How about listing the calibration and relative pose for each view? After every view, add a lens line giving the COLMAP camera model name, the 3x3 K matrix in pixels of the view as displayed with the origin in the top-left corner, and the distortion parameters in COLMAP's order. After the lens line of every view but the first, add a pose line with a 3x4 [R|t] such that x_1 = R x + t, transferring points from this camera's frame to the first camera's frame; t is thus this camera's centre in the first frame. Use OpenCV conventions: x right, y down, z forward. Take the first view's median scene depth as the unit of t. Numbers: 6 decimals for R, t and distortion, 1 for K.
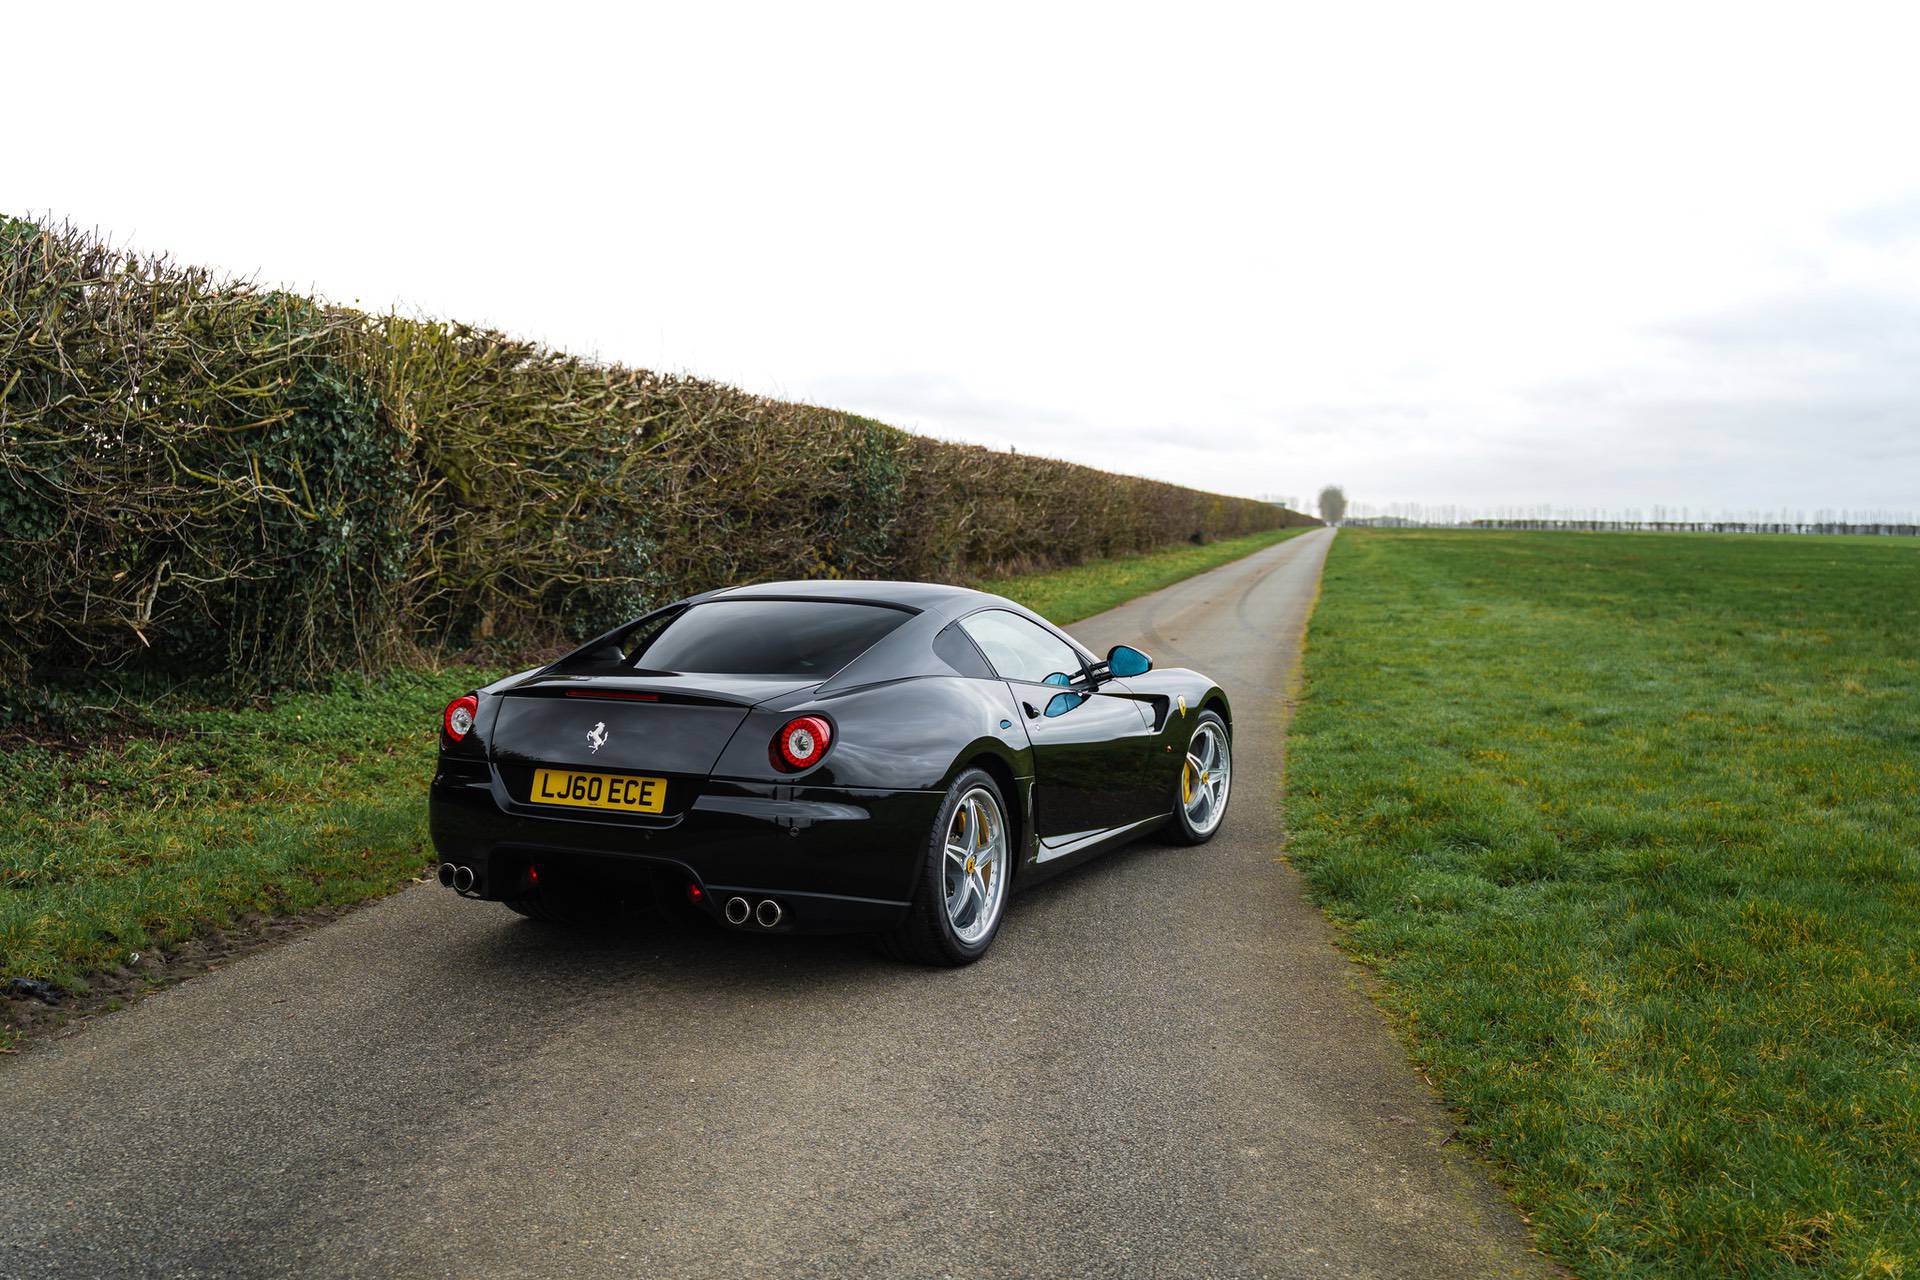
lens RADIAL K [[1930.3, 0, 957.6], [0, 1930.3, 632.6], [0, 0, 1]] dist [0.012387, -0.012582]
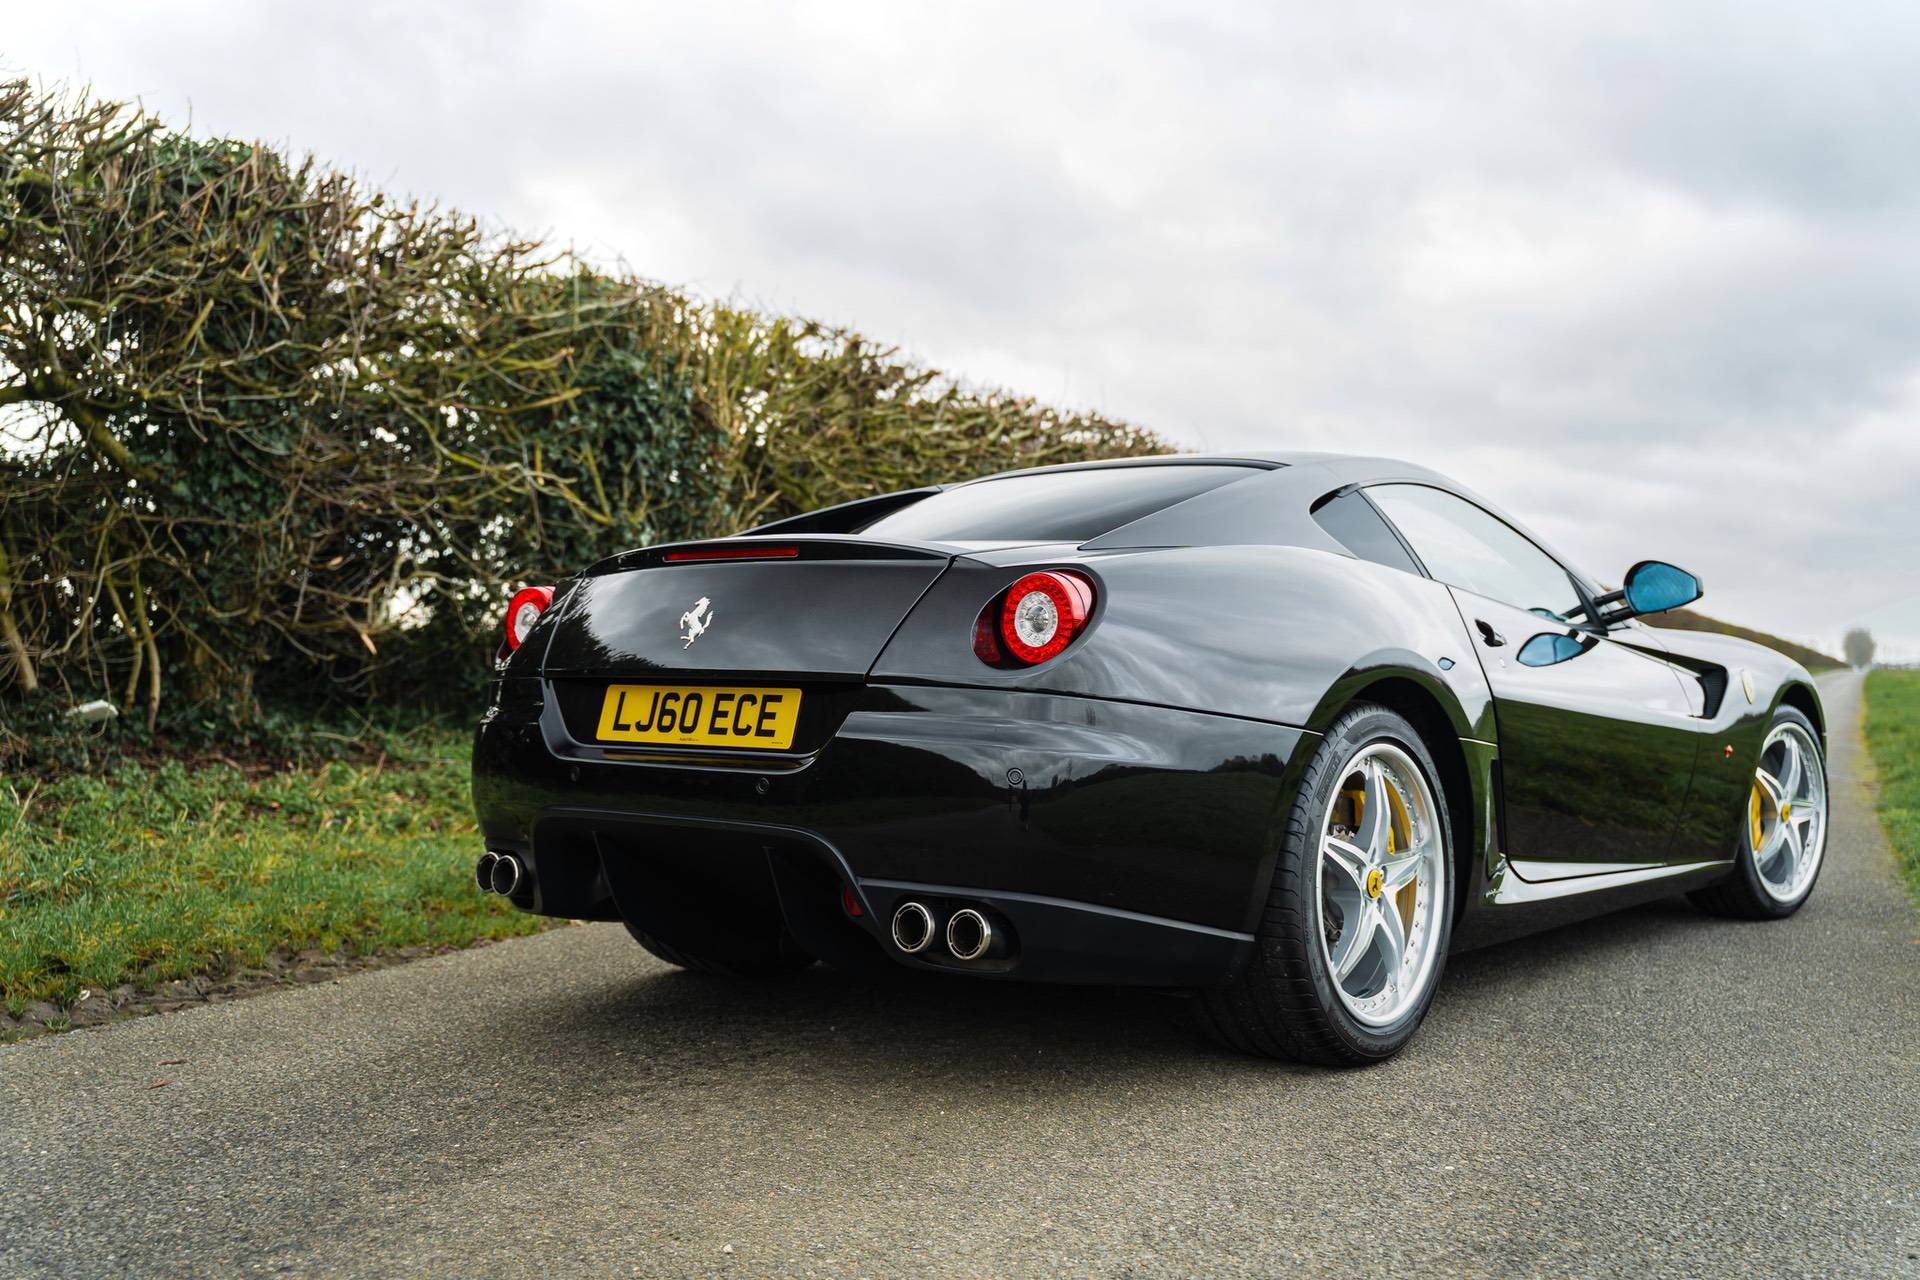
lens RADIAL K [[1930.3, 0, 957.6], [0, 1930.3, 632.6], [0, 0, 1]] dist [0.012387, -0.012582]
pose [[0.970683, -0.006357, -0.240278, 0.020037], [-0.012788, 0.996869, -0.078034, 0.078001], [0.240022, 0.078819, 0.967562, 0.359842]]
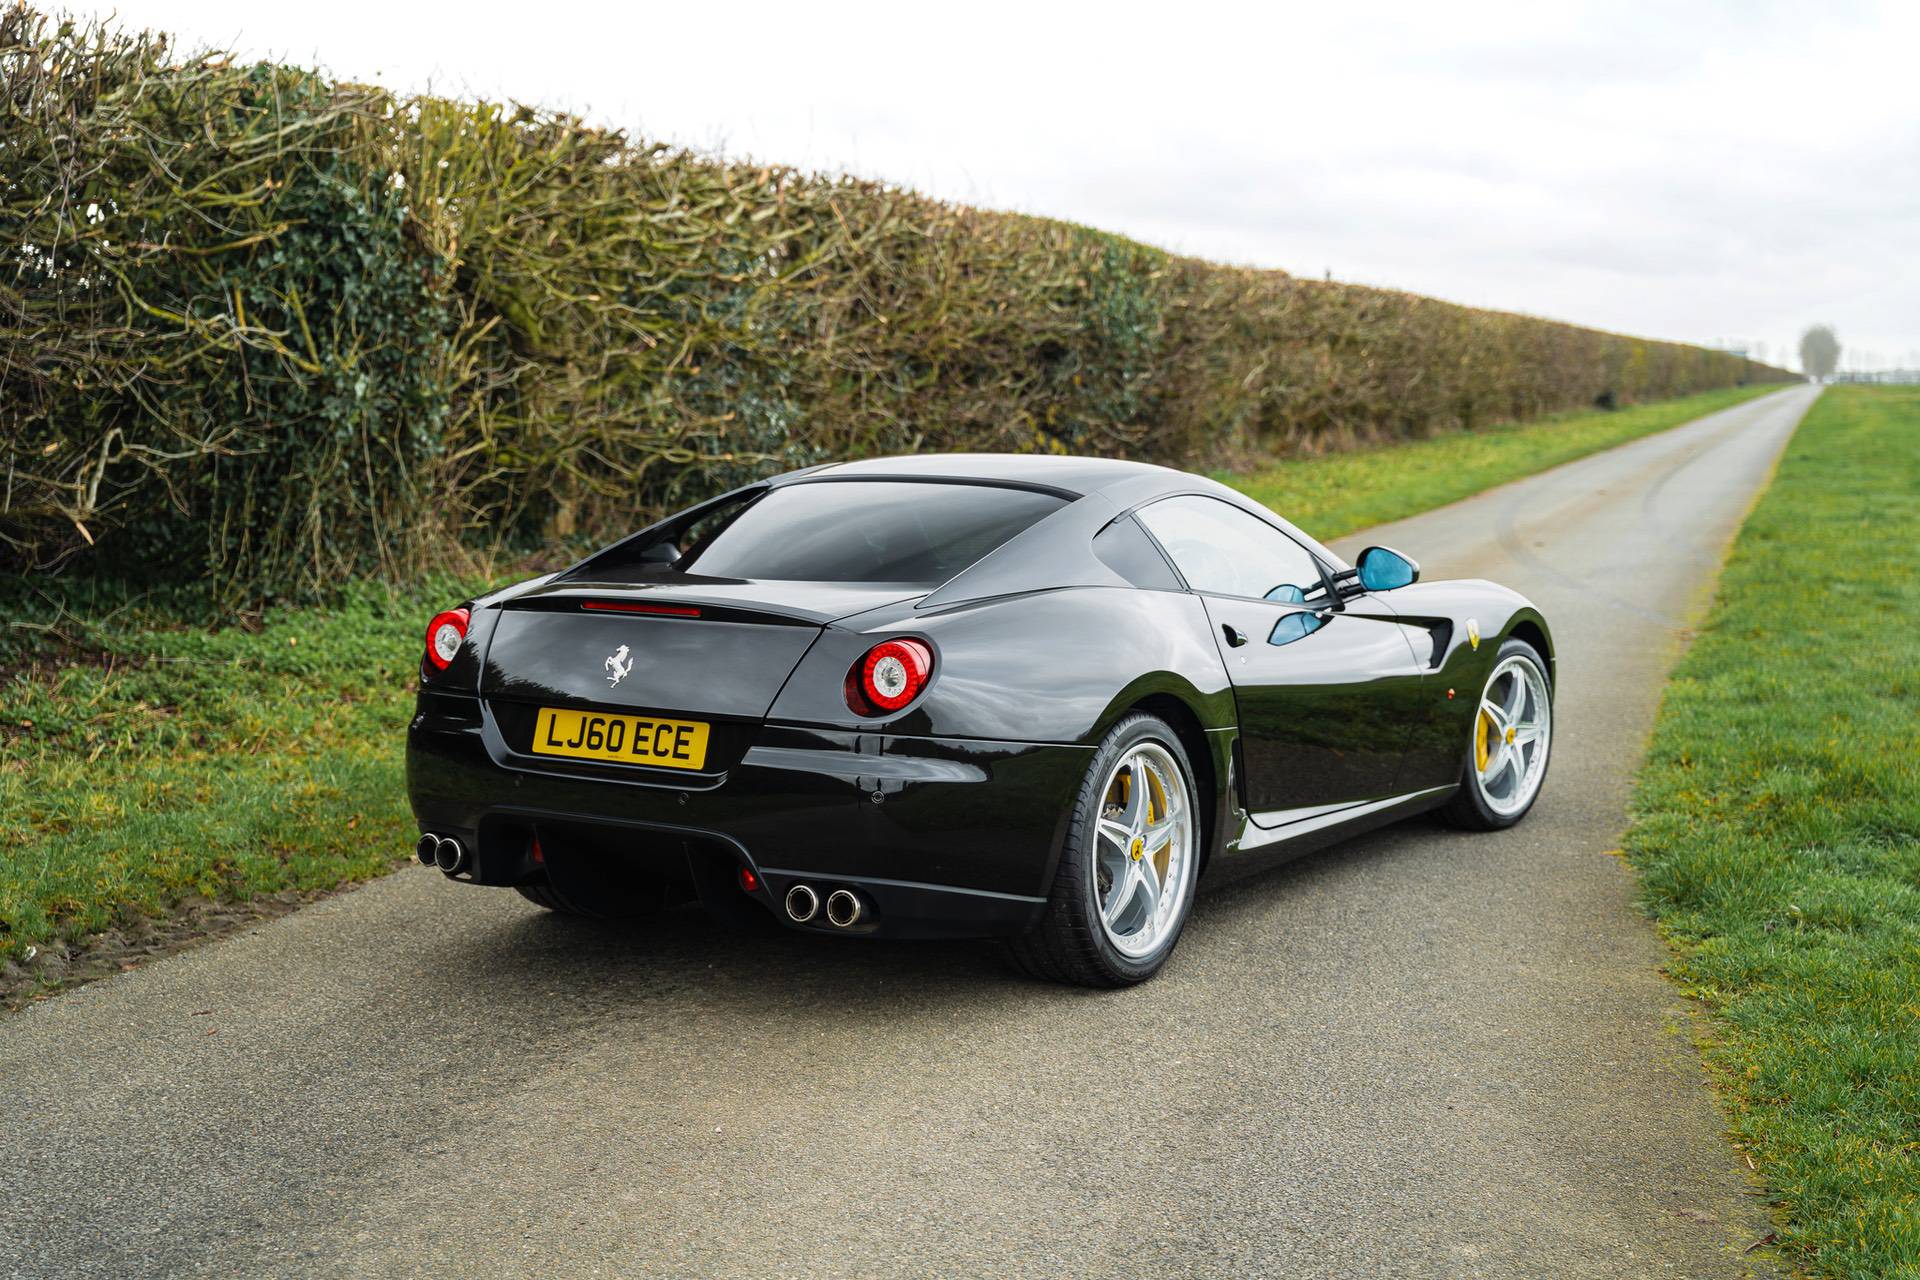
lens RADIAL K [[2705.0, 0, 960.0], [0, 2705.0, 640.0], [0, 0, 1]] dist [0.041866, 0.037325]
pose [[0.993325, 0.008685, -0.115019, 0.047029], [-0.004253, 0.999241, 0.038721, 0.003084], [0.115268, -0.037974, 0.992608, -0.005795]]
